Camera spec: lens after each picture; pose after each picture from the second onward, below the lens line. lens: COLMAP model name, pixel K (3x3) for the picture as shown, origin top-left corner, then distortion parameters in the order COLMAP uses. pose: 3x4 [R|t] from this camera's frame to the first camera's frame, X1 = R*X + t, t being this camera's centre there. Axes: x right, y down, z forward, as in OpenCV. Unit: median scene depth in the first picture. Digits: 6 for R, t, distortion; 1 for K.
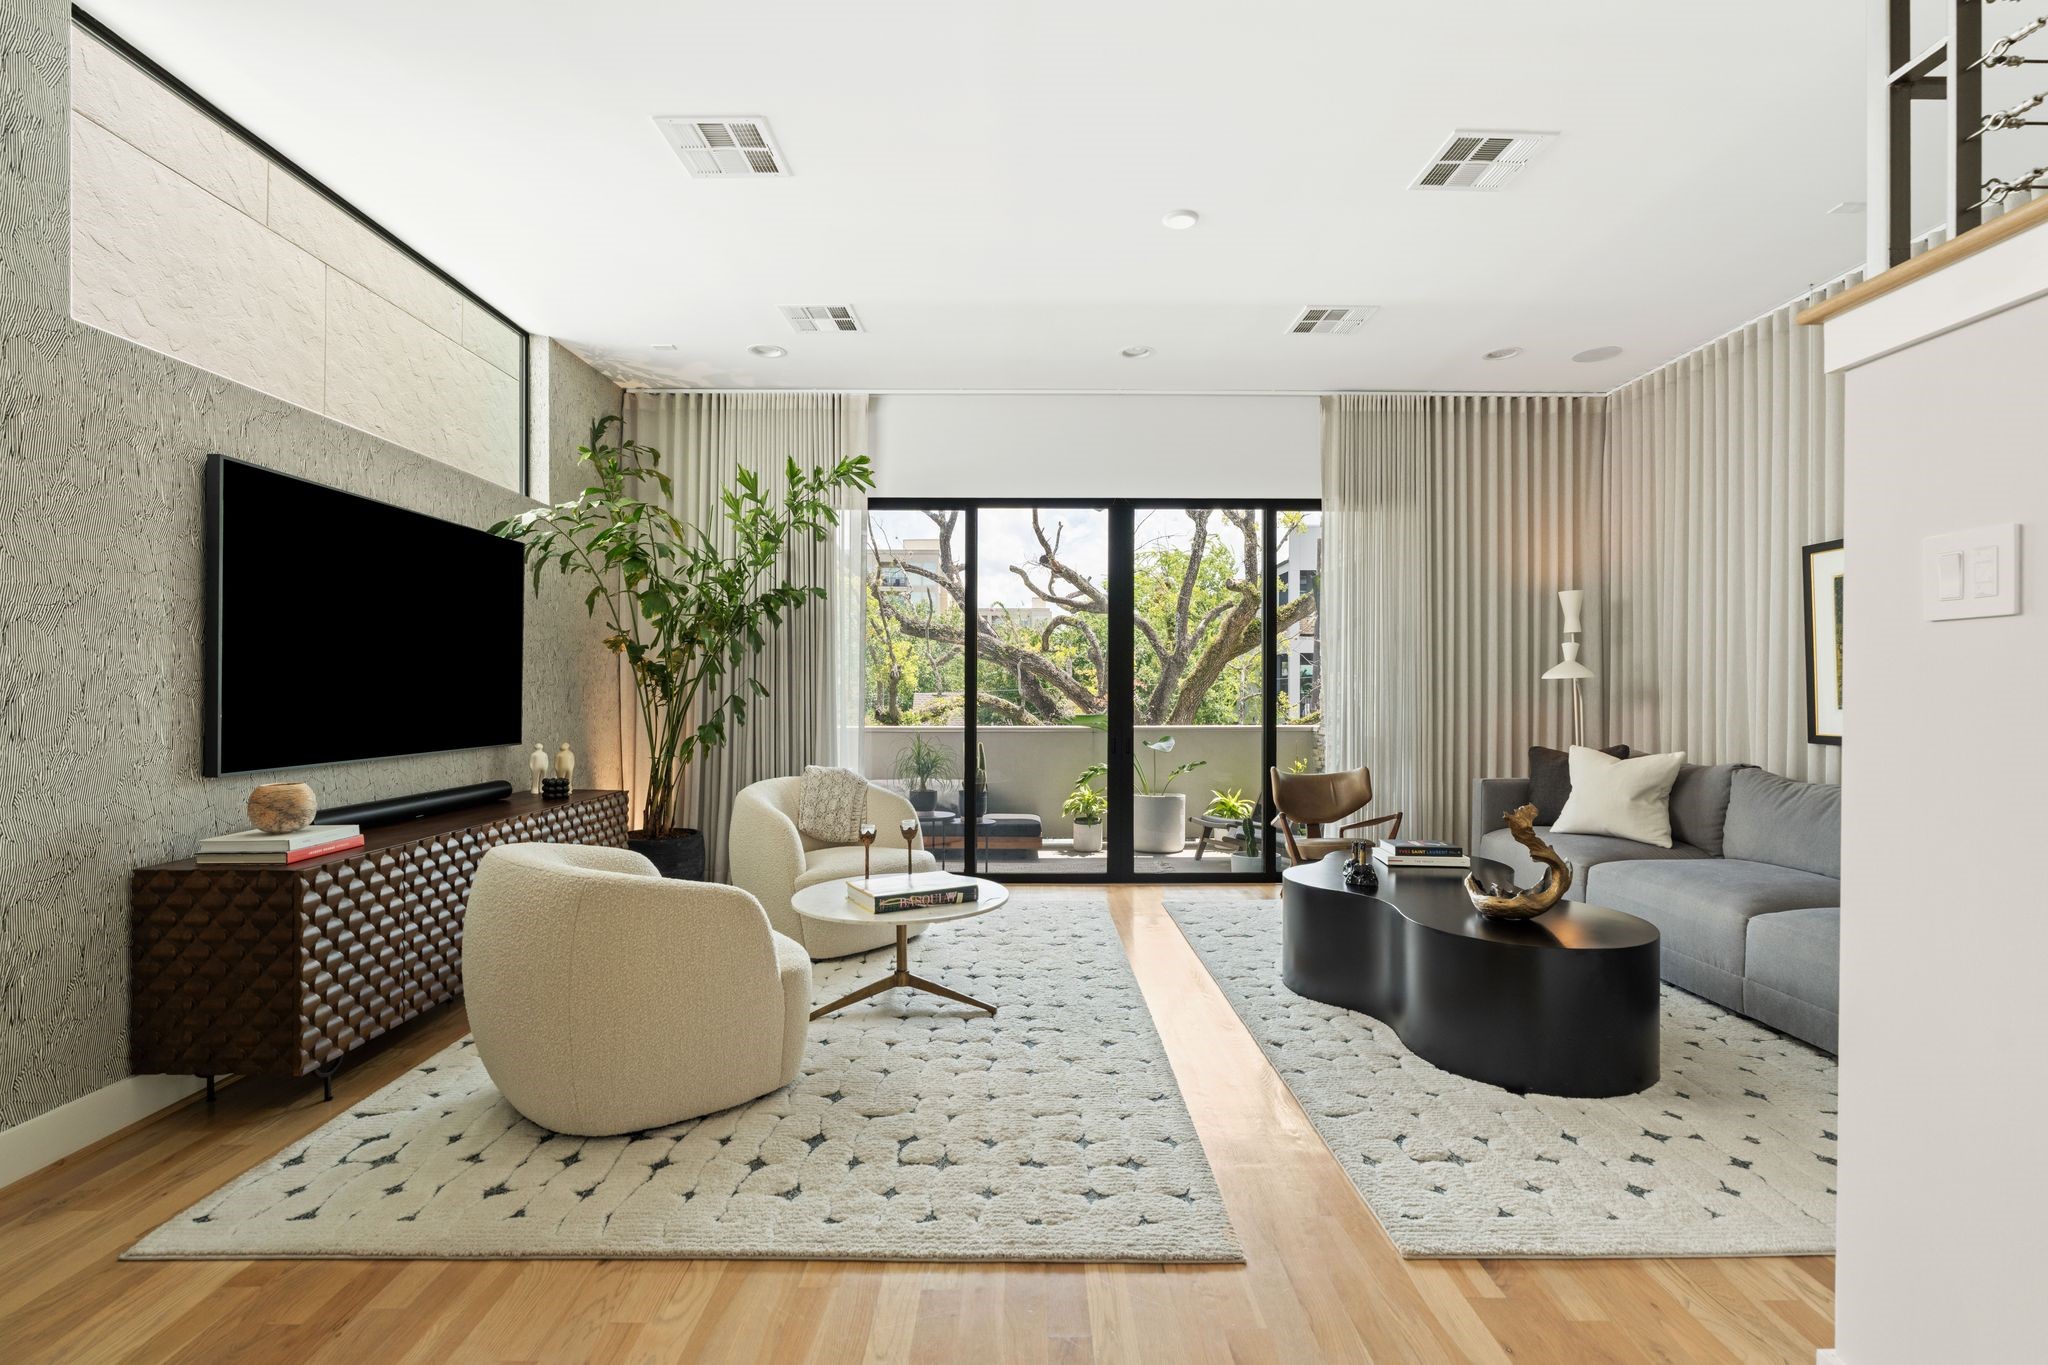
lens RADIAL K [[912.7, 0, 1038.5], [0, 912.7, 675.1], [0, 0, 1]] dist [-0.001792, 0.001496]
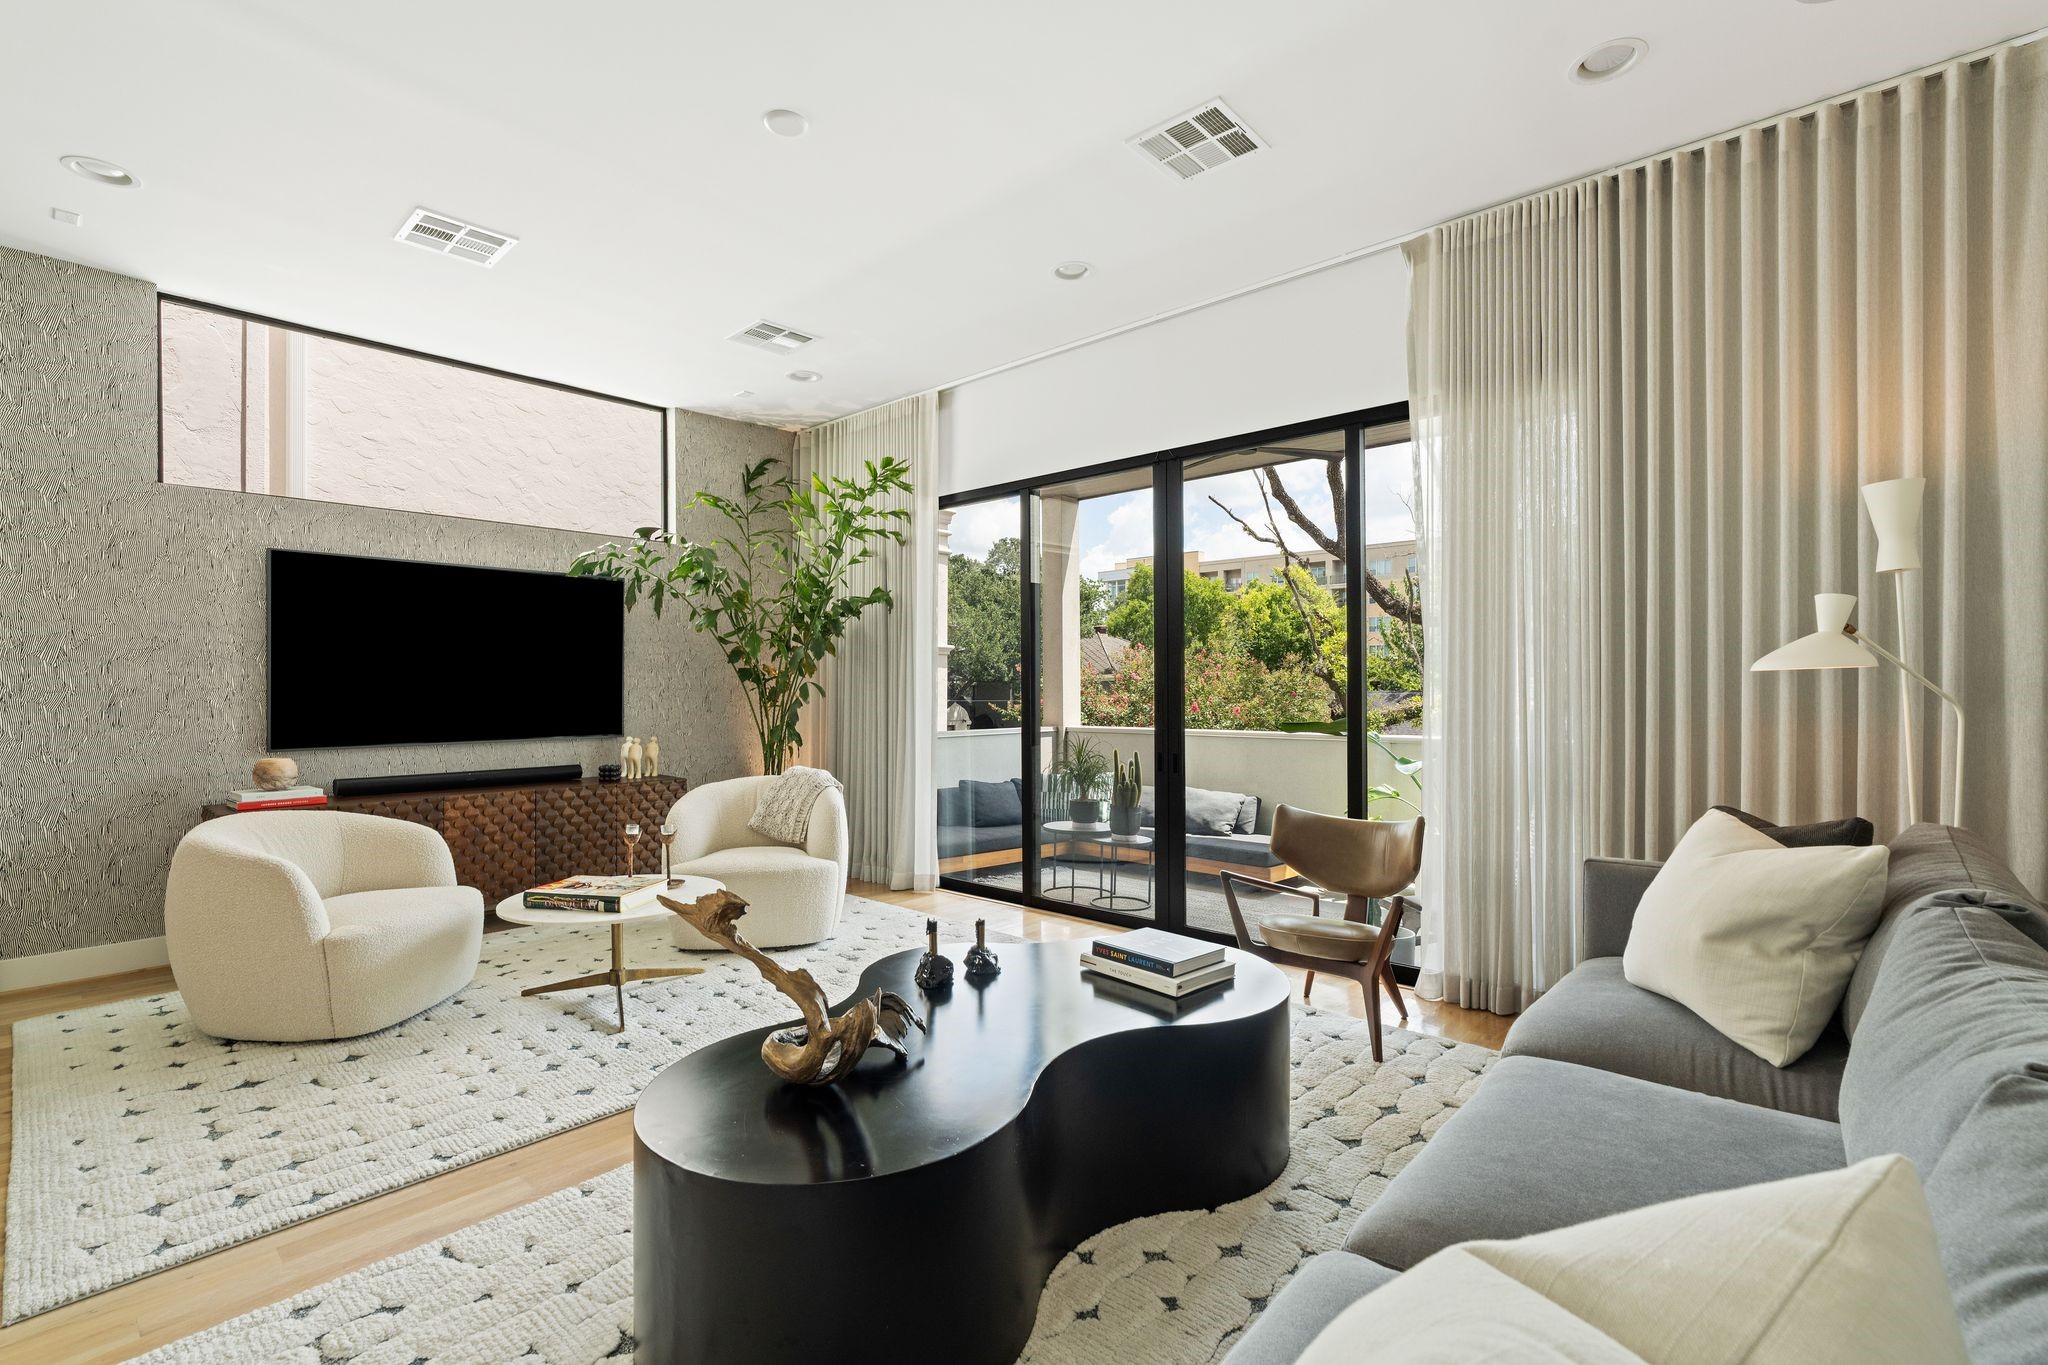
lens RADIAL K [[912.7, 0, 1038.5], [0, 912.7, 675.1], [0, 0, 1]] dist [-0.001792, 0.001496]
pose [[0.743760, -0.012463, -0.668331, 0.933982], [0.015959, 0.999872, -0.000885, 0.000671], [0.668256, -0.010007, 0.743864, 0.582378]]
